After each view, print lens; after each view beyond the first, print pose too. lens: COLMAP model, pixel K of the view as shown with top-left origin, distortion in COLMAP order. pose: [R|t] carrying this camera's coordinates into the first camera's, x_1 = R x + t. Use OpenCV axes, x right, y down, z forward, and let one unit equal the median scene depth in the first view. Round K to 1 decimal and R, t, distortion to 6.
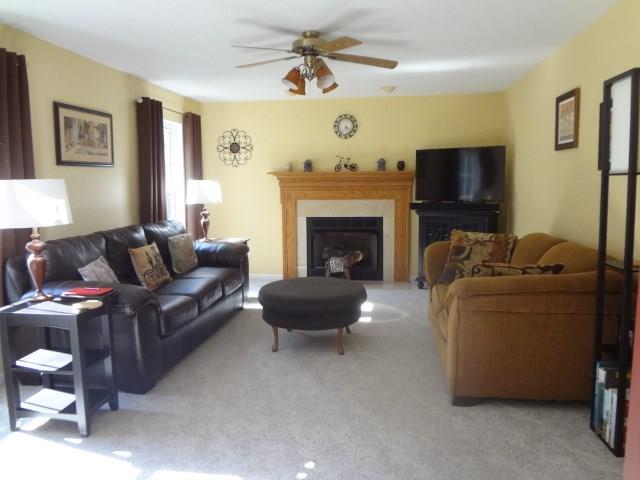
lens RADIAL K [[474.2, 0, 318.2], [0, 474.2, 238.3], [0, 0, 1]] dist [-0.035776, -0.003867]
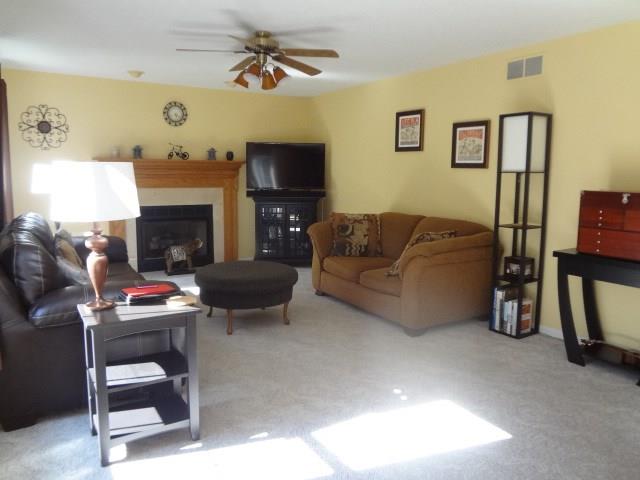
lens RADIAL K [[474.2, 0, 312.8], [0, 474.2, 241.3], [0, 0, 1]] dist [-0.035776, -0.003867]
pose [[0.777367, -0.070172, 0.625122, -0.360107], [0.051375, 0.997521, 0.048088, -0.003044], [-0.626947, -0.005267, 0.779045, 0.048091]]
